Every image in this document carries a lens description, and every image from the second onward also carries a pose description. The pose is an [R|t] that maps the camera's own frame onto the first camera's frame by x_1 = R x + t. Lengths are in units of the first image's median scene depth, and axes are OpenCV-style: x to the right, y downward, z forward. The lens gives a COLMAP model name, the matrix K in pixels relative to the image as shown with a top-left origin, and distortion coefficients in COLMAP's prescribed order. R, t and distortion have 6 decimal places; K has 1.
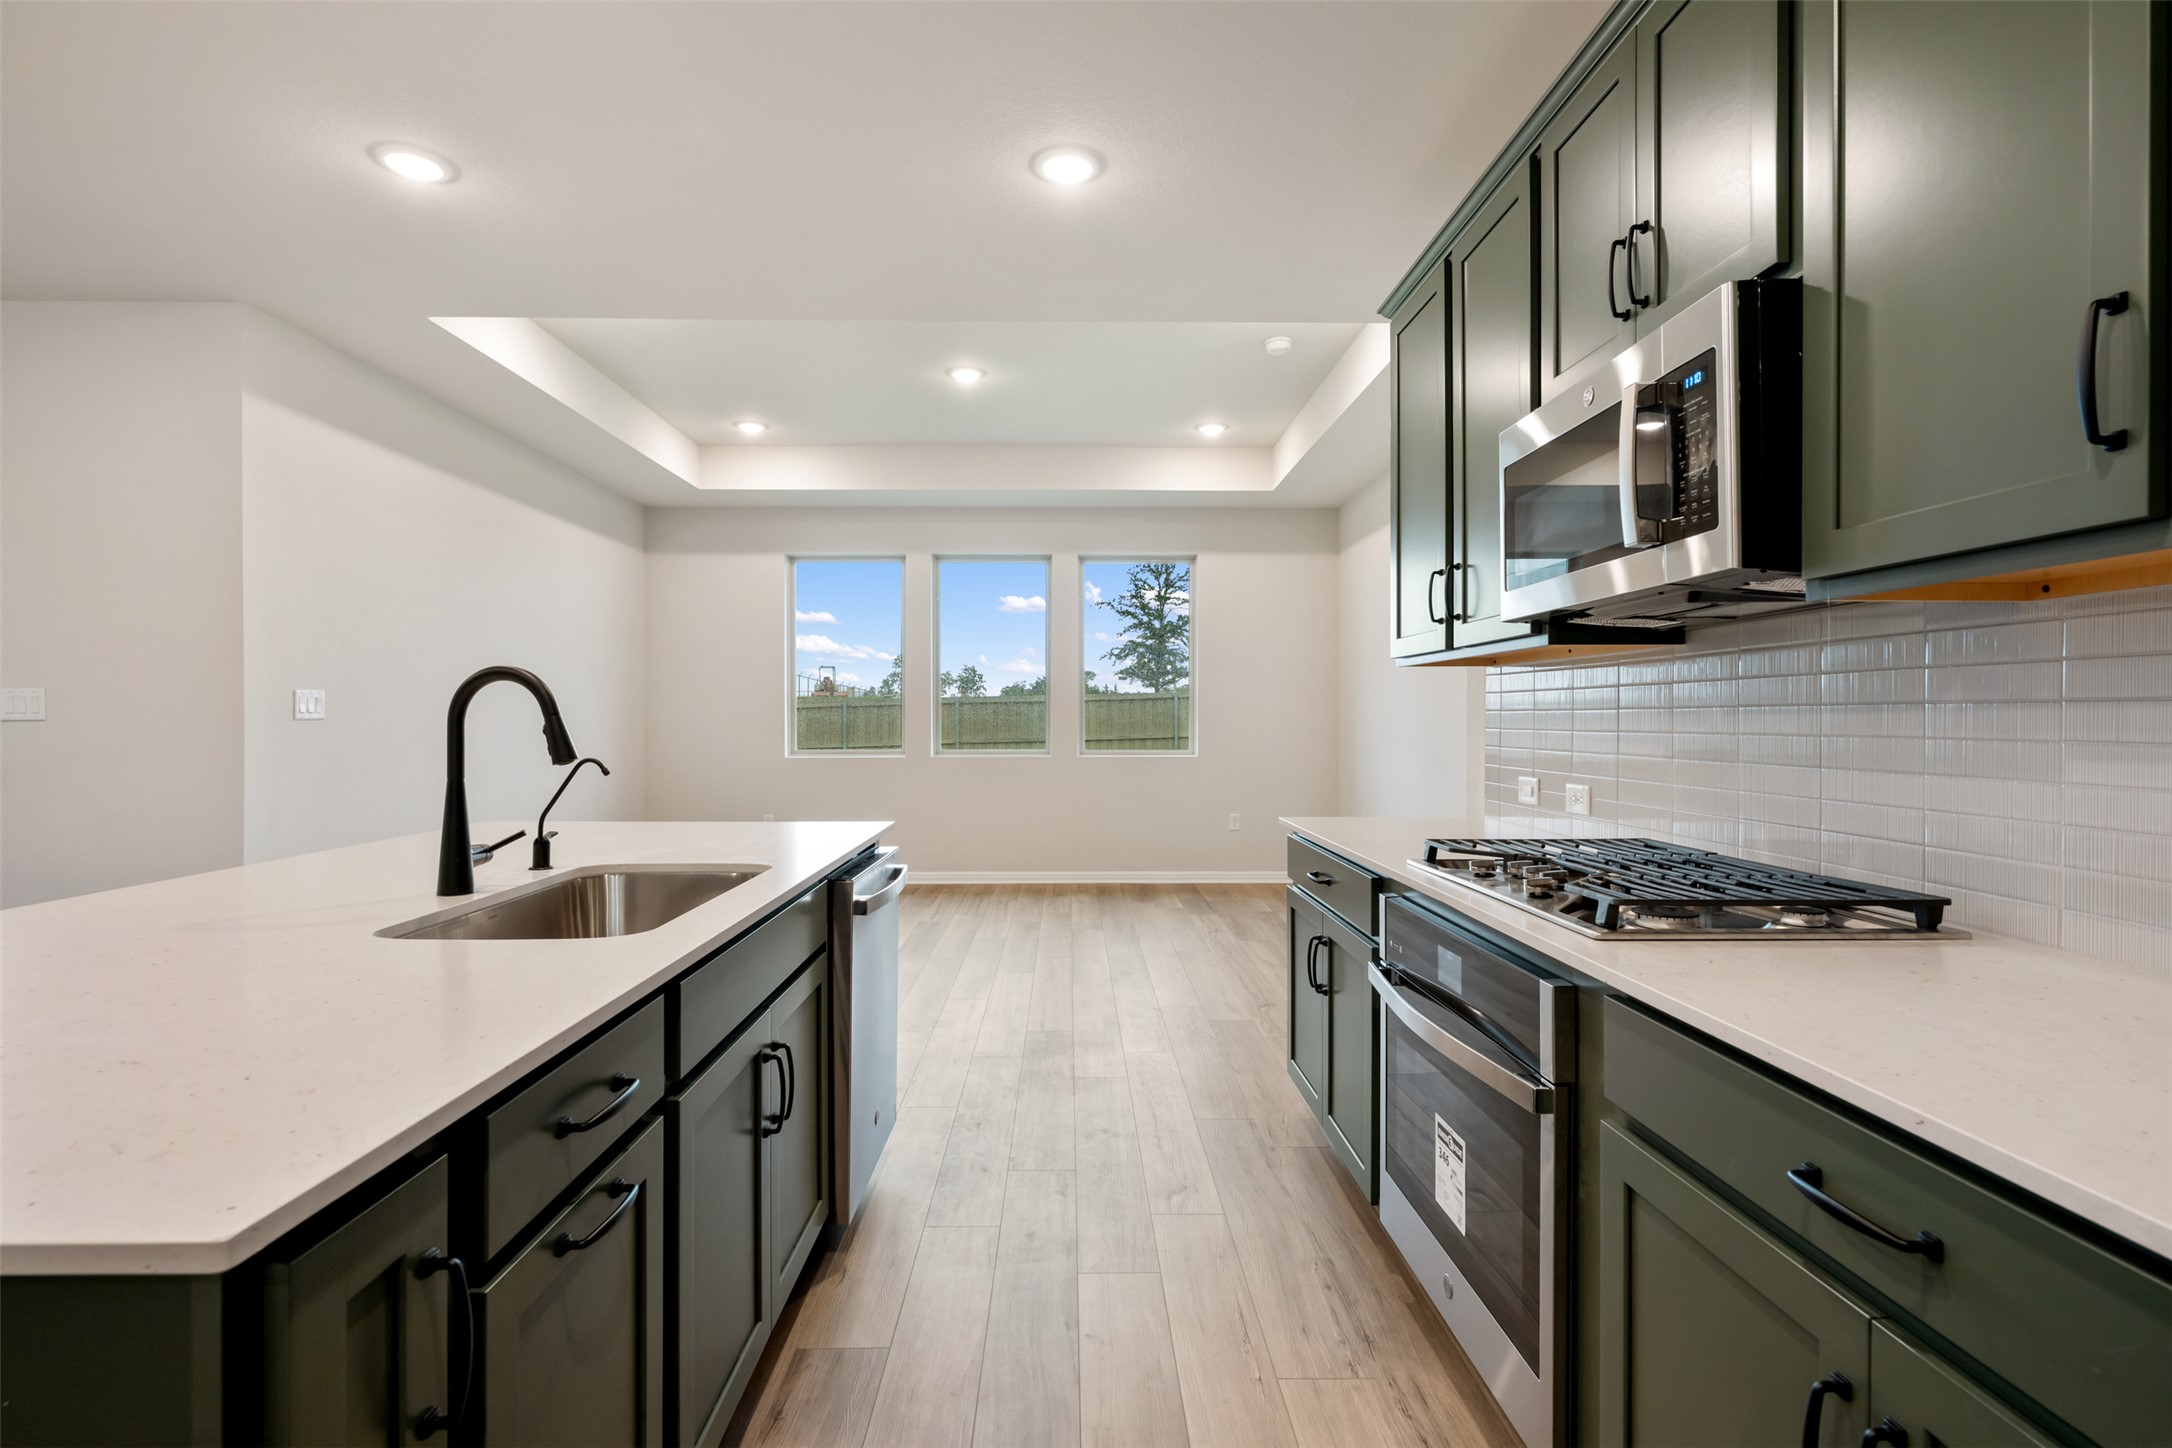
lens RADIAL K [[1037.7, 0, 1084.6], [0, 1037.7, 727.2], [0, 0, 1]] dist [0.001329, -0.001009]
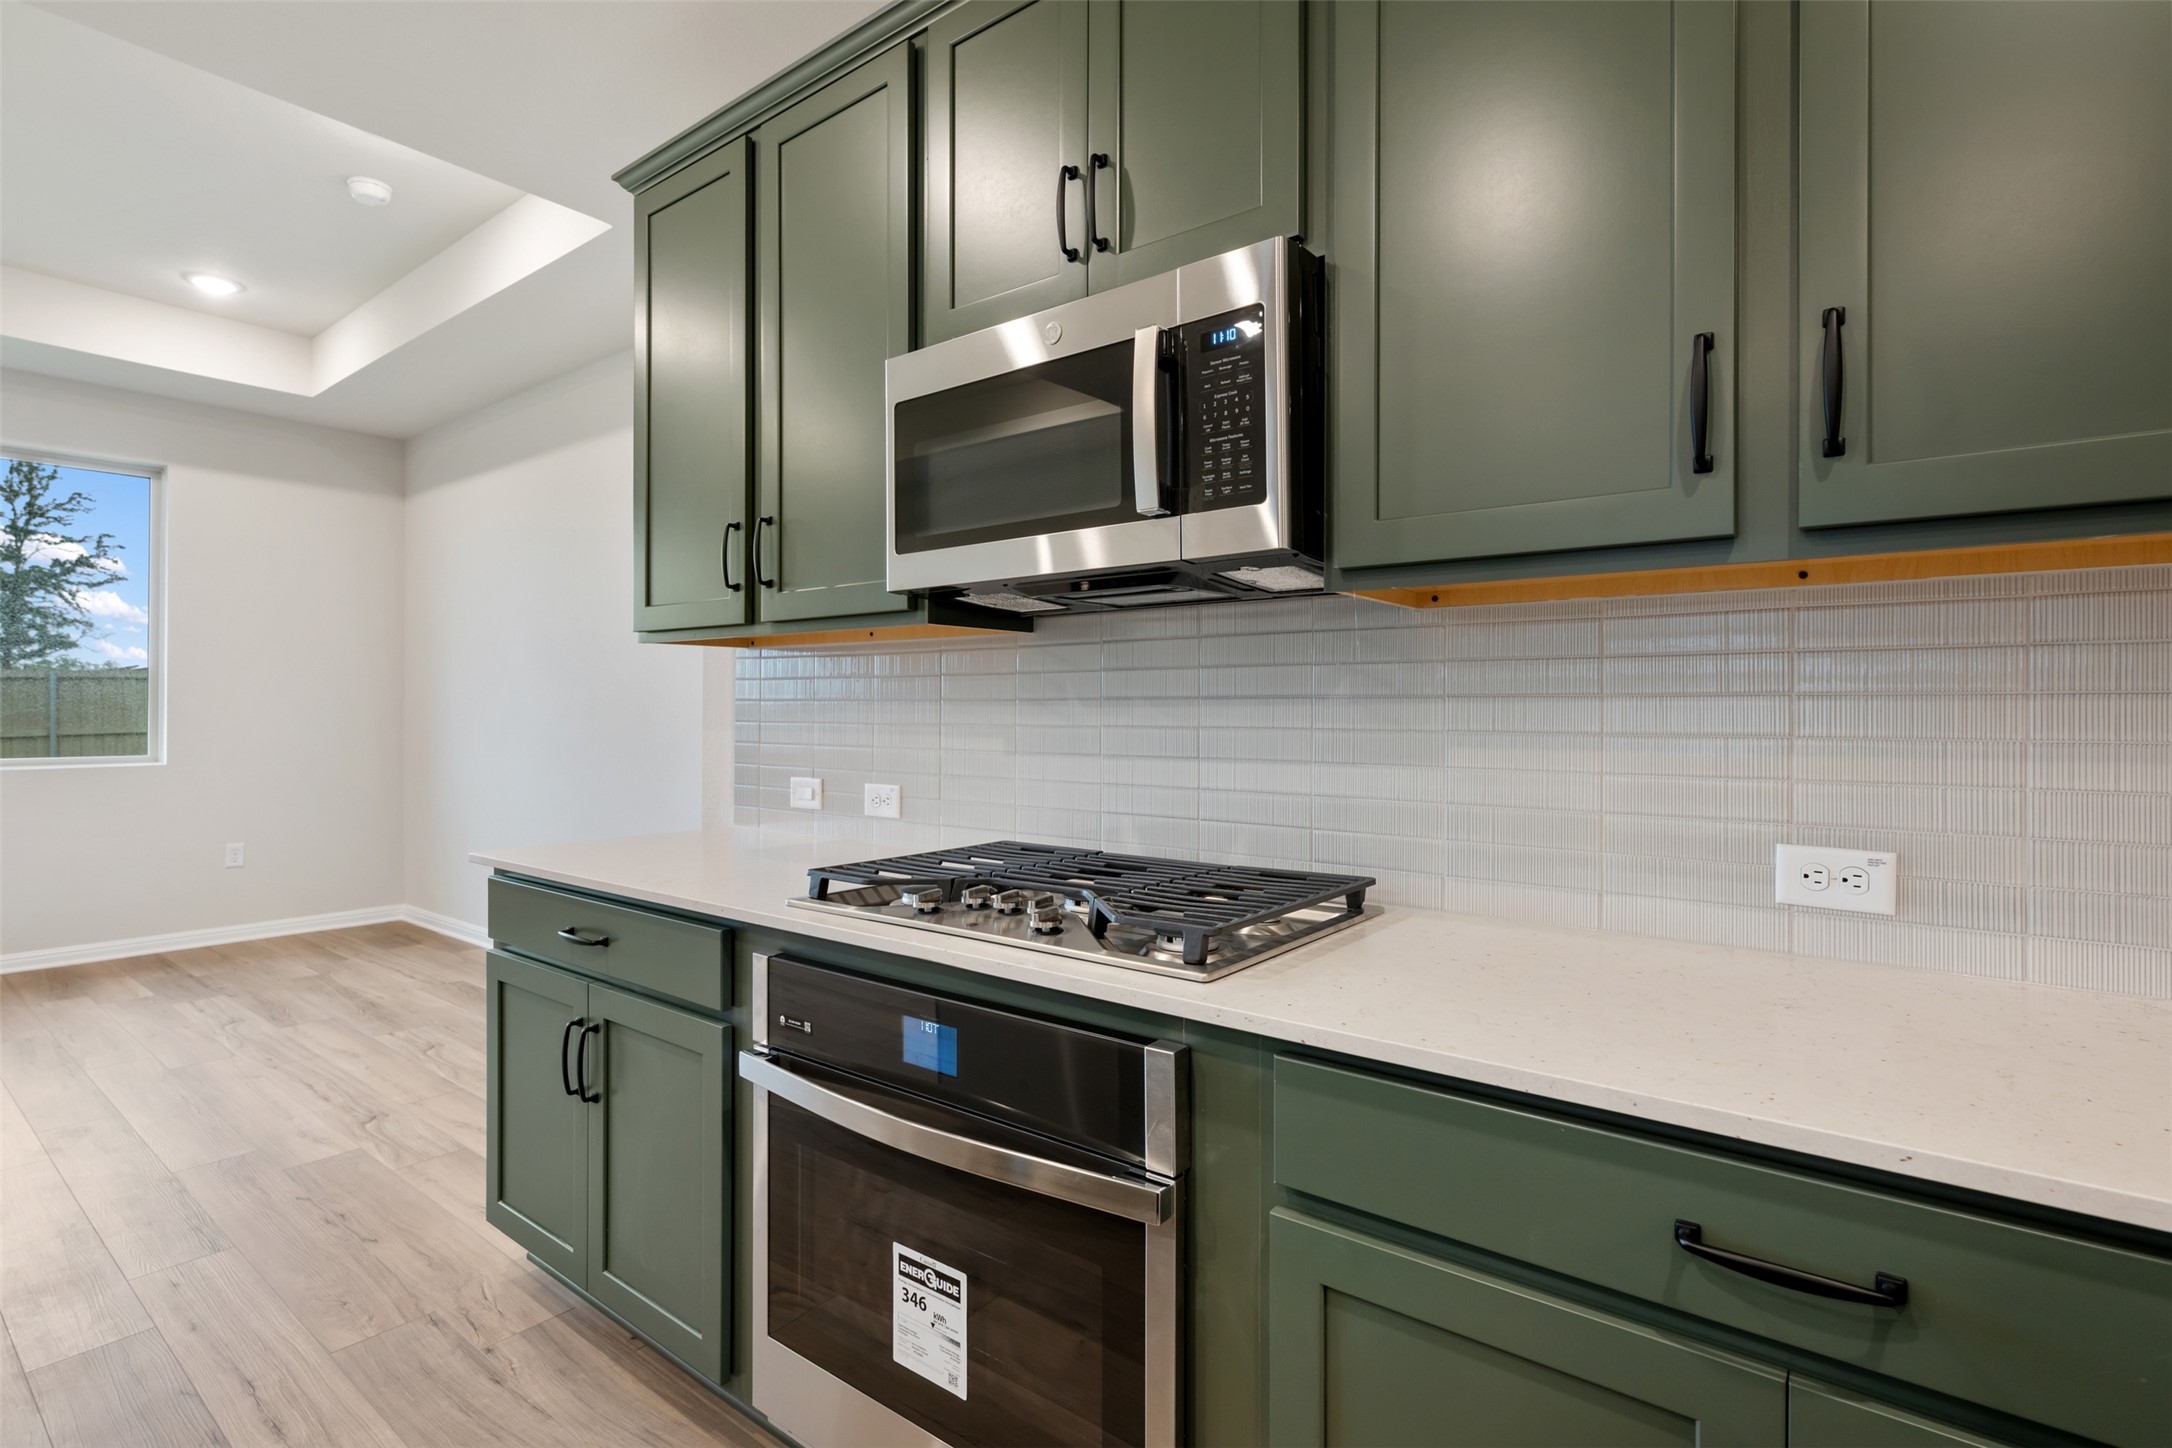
lens RADIAL K [[1037.7, 0, 1092.1], [0, 1037.7, 711.4], [0, 0, 1]] dist [0.001329, -0.001009]
pose [[0.630004, 0.002927, 0.776587, -0.106159], [0.002725, 0.999978, -0.005980, -0.001799], [-0.776587, 0.005883, 0.629982, 0.299609]]
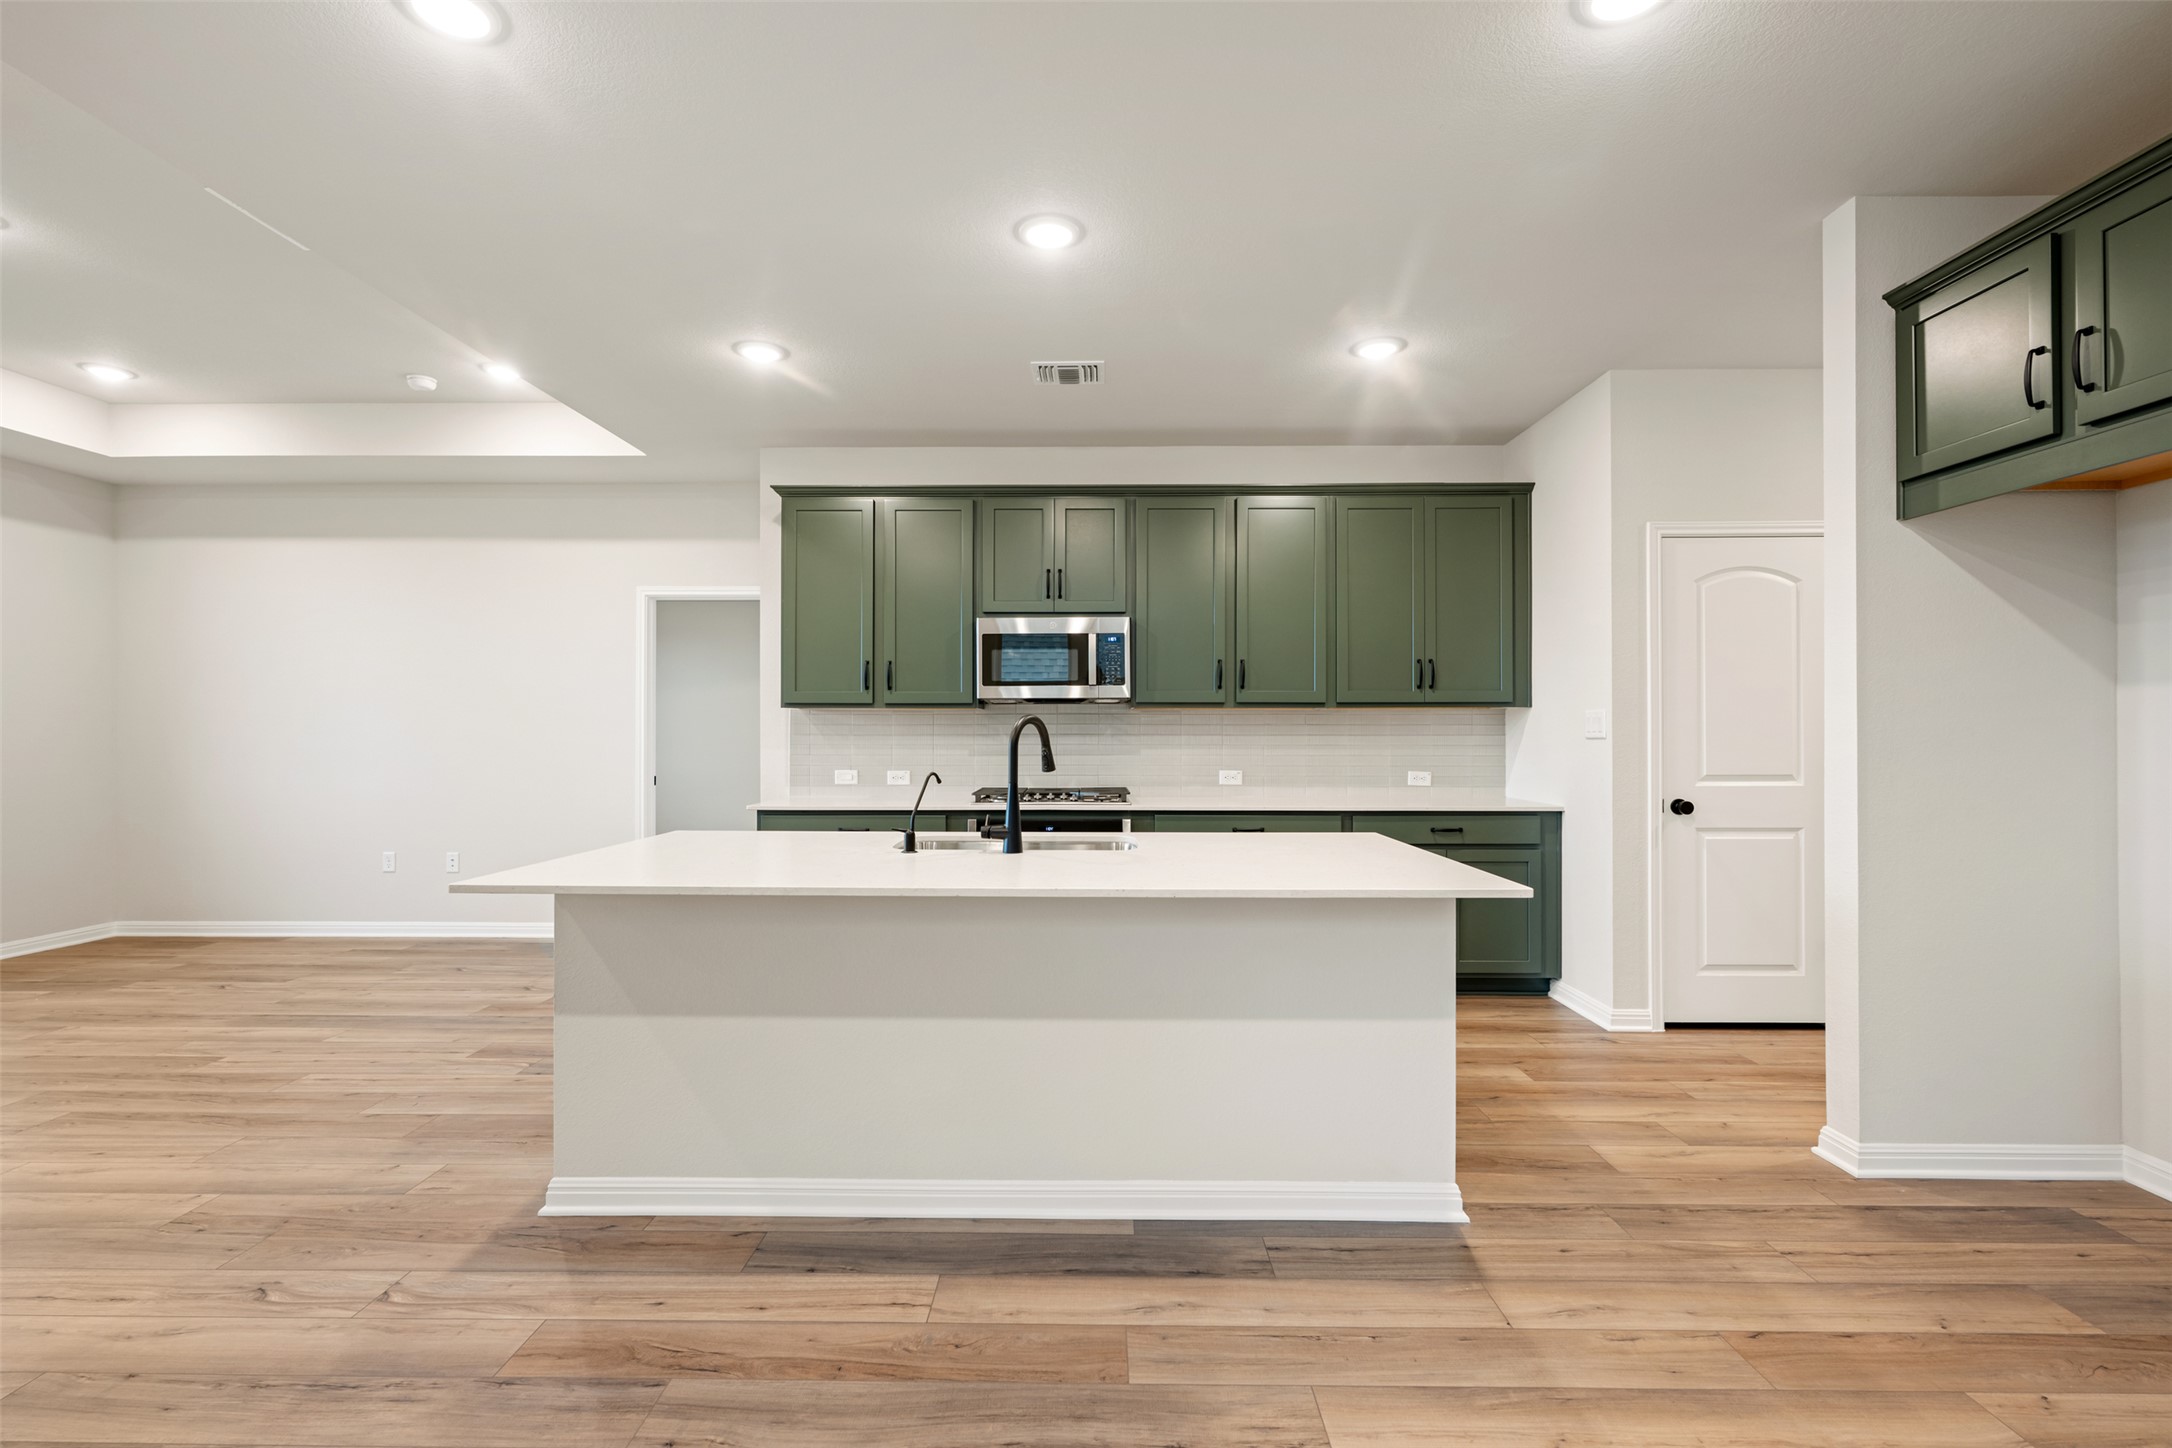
lens RADIAL K [[966.8, 0, 1097.2], [0, 966.8, 722.4], [0, 0, 1]] dist [-0.006372, -0.000187]
pose [[0.026378, 0.011581, 0.999585, -1.464781], [0.008376, 0.999895, -0.011806, -0.015567], [-0.999617, 0.008684, 0.026278, 0.554681]]
